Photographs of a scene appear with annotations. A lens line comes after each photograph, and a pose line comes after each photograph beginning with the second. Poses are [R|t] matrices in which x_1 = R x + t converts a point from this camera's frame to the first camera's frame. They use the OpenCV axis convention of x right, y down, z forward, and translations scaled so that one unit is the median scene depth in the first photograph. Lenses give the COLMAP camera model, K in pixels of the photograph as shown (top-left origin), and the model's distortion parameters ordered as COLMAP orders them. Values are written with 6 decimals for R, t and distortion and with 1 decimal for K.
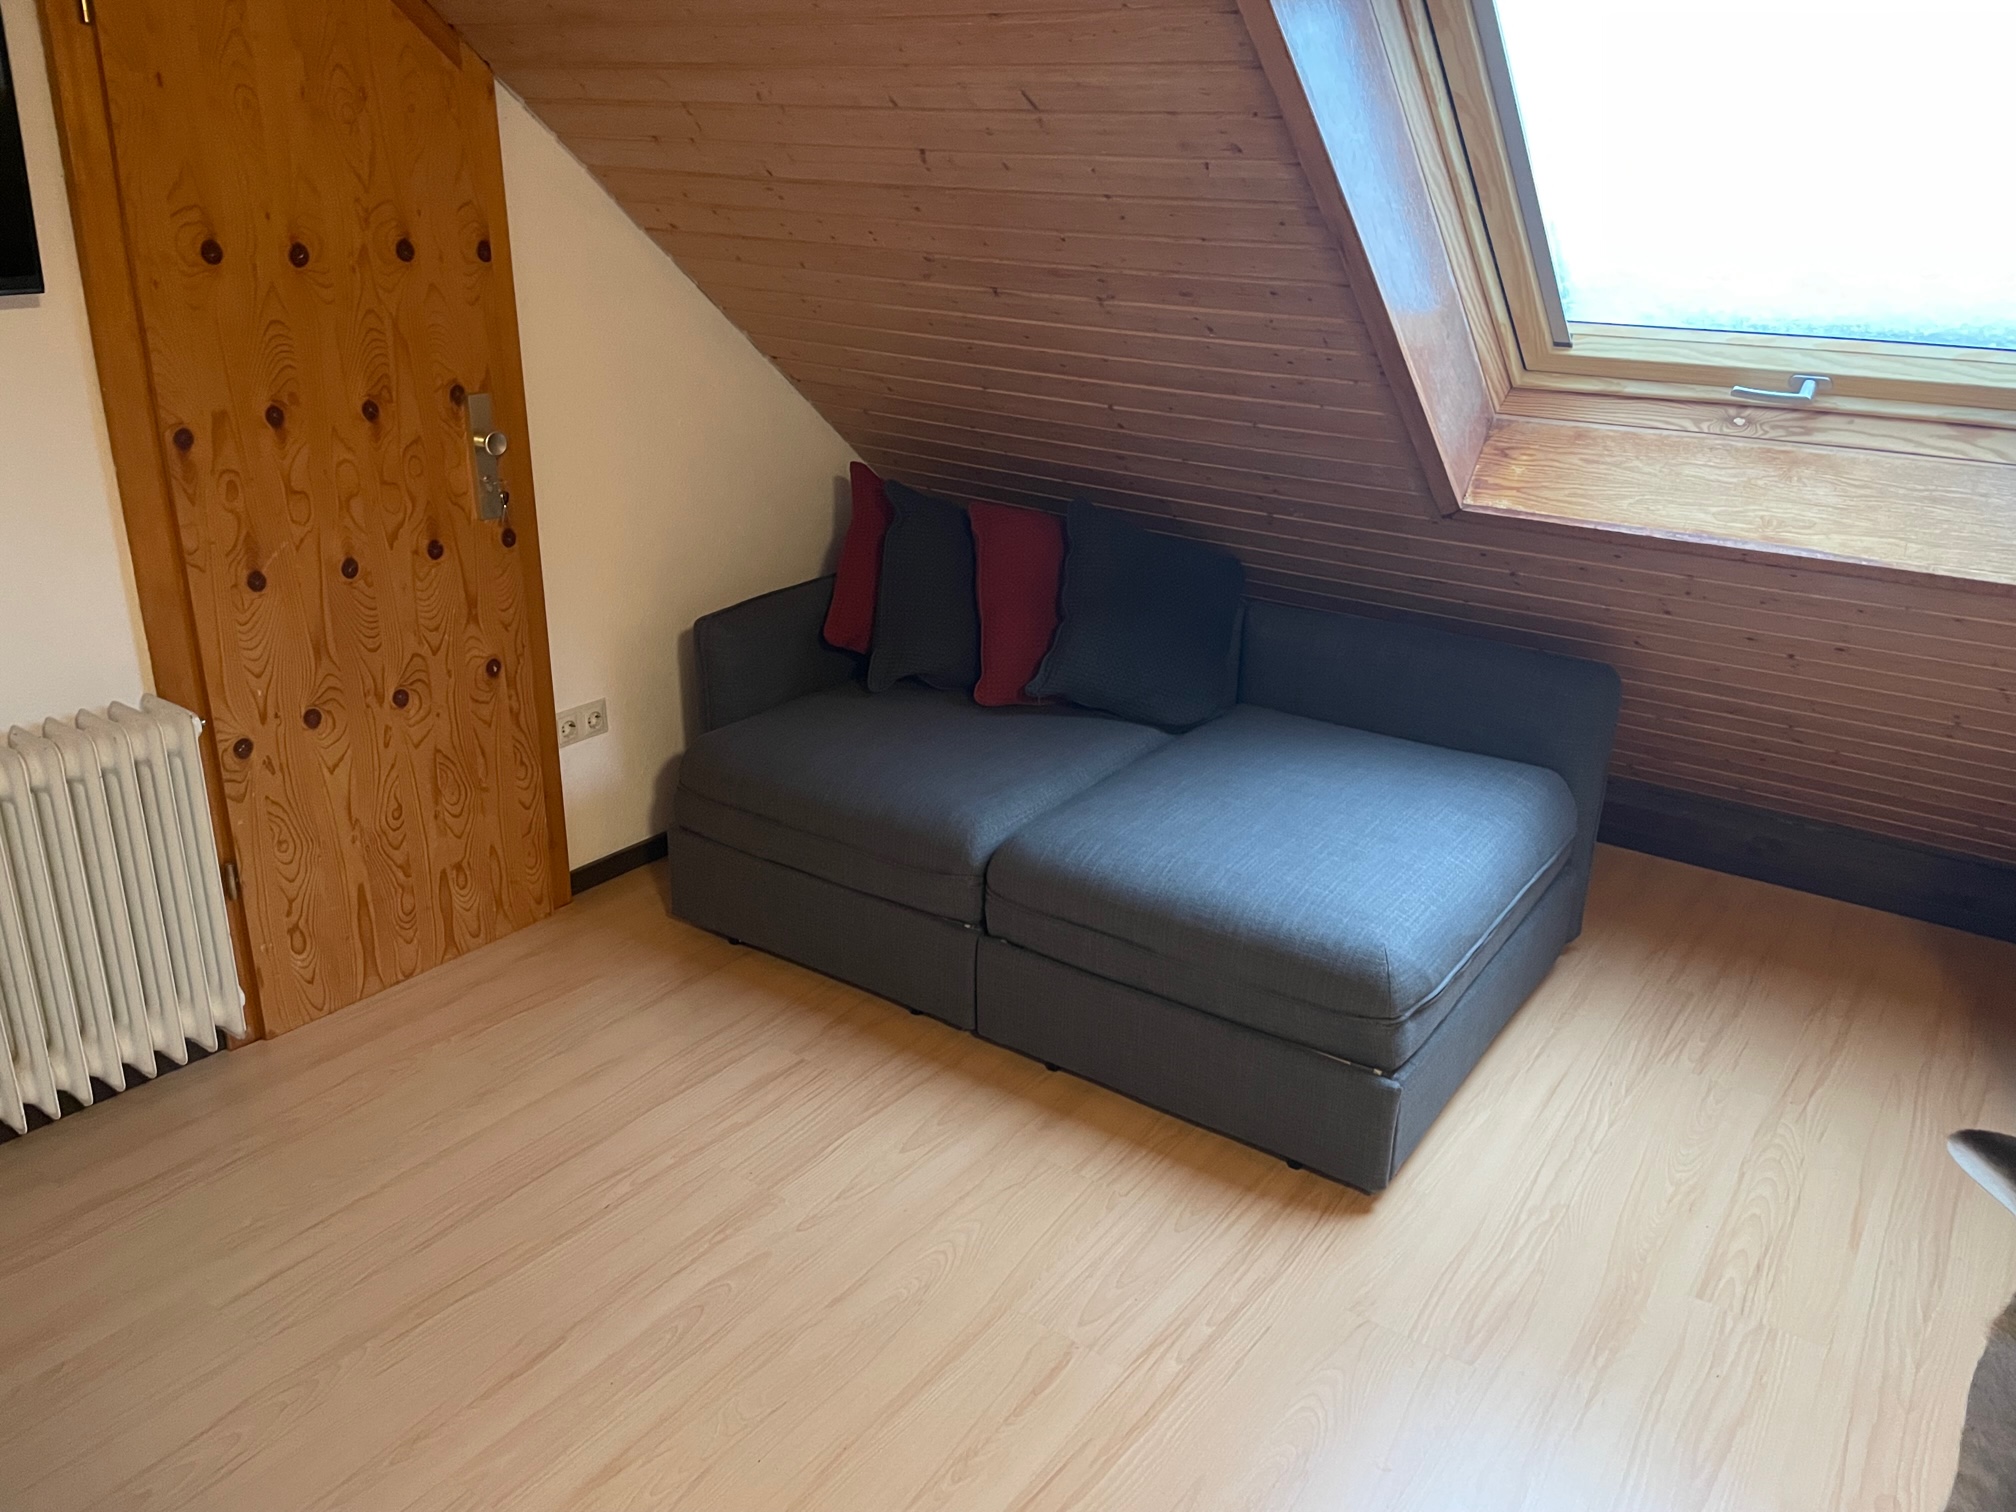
lens RADIAL K [[1529.5, 0, 1022.4], [0, 1529.5, 739.5], [0, 0, 1]] dist [0.085002, -0.115443]
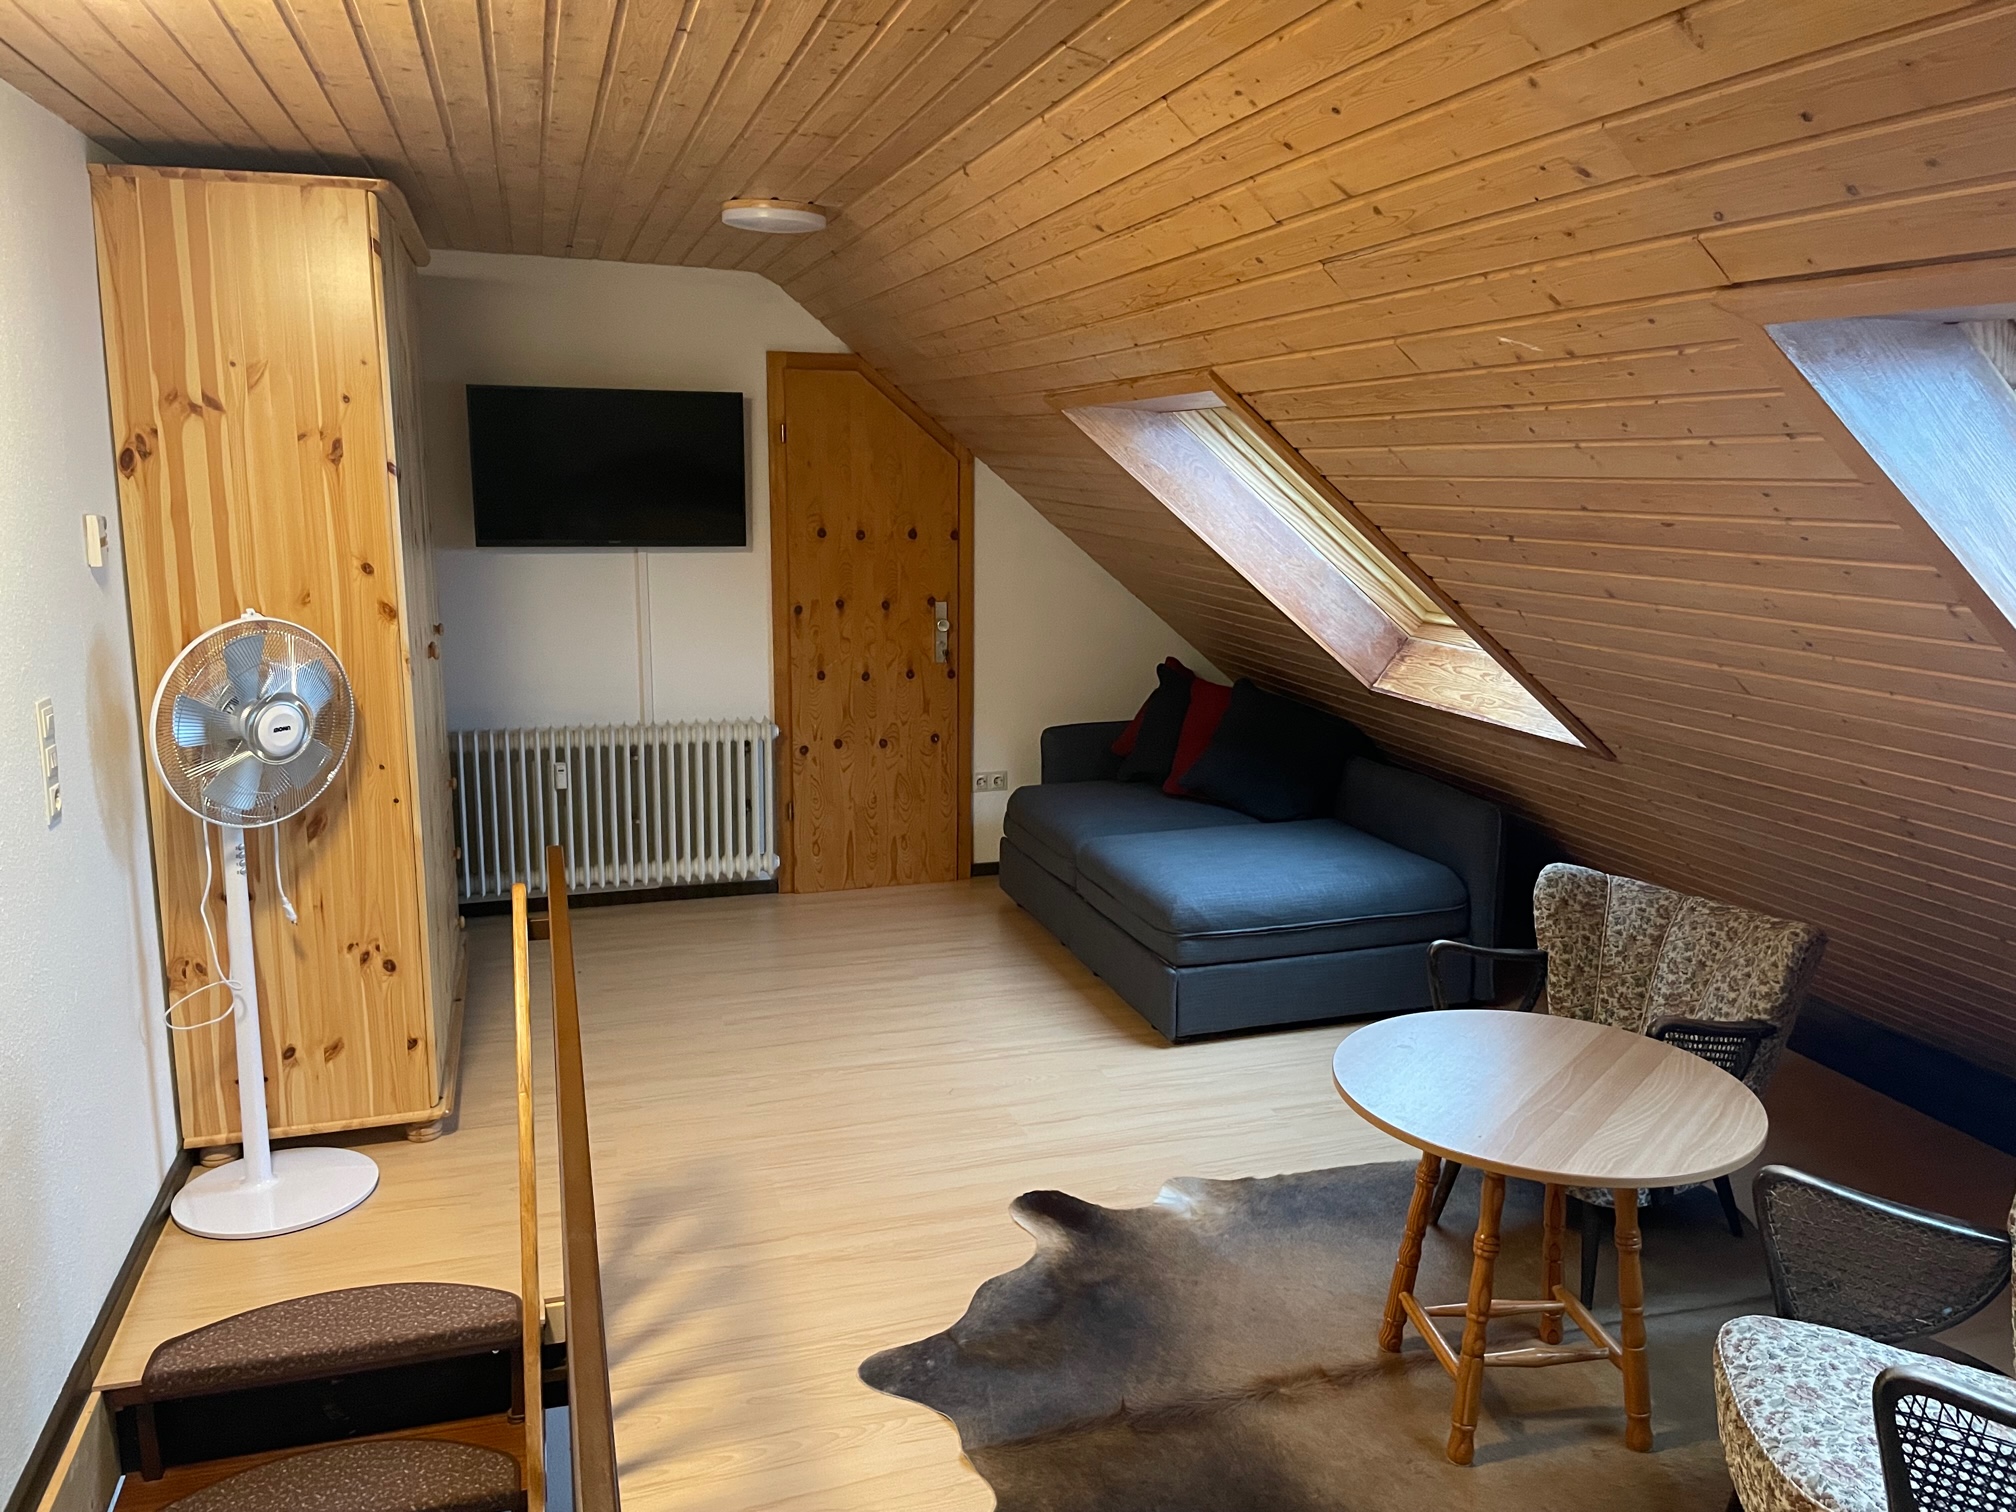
lens RADIAL K [[1529.5, 0, 1022.4], [0, 1529.5, 739.5], [0, 0, 1]] dist [0.085002, -0.115443]
pose [[0.793361, 0.092537, -0.601677, 0.982006], [-0.201206, 0.972691, -0.115710, 0.168684], [0.574538, 0.212861, 0.790314, -0.506631]]
